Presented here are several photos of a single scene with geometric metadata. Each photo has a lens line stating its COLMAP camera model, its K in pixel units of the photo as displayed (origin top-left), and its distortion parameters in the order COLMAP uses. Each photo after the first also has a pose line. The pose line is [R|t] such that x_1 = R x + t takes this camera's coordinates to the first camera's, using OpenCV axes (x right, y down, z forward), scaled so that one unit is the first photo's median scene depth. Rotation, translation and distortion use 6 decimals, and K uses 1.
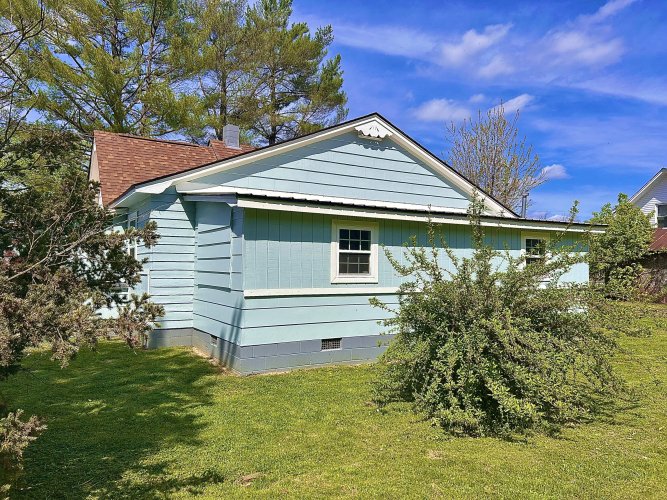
lens RADIAL K [[504.1, 0, 330.3], [0, 504.1, 259.0], [0, 0, 1]] dist [0.041277, -0.010451]
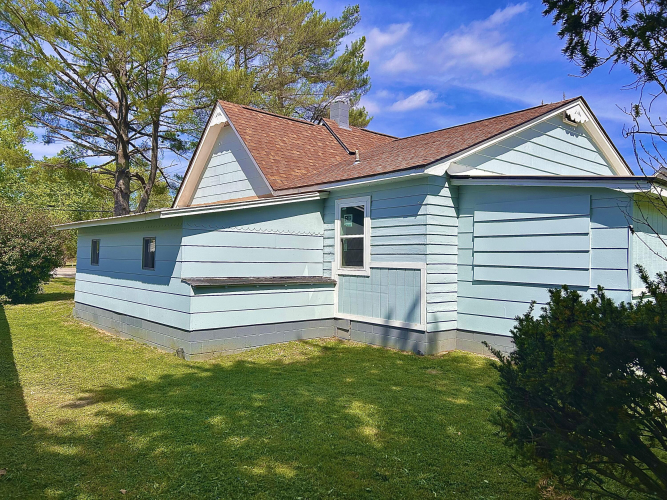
lens RADIAL K [[504.1, 0, 333.1], [0, 504.1, 252.9], [0, 0, 1]] dist [0.041277, -0.010451]
pose [[0.984207, 0.004141, 0.176976, -0.615746], [-0.006146, 0.999923, 0.010783, -0.005294], [-0.176917, -0.011700, 0.984156, 0.165082]]
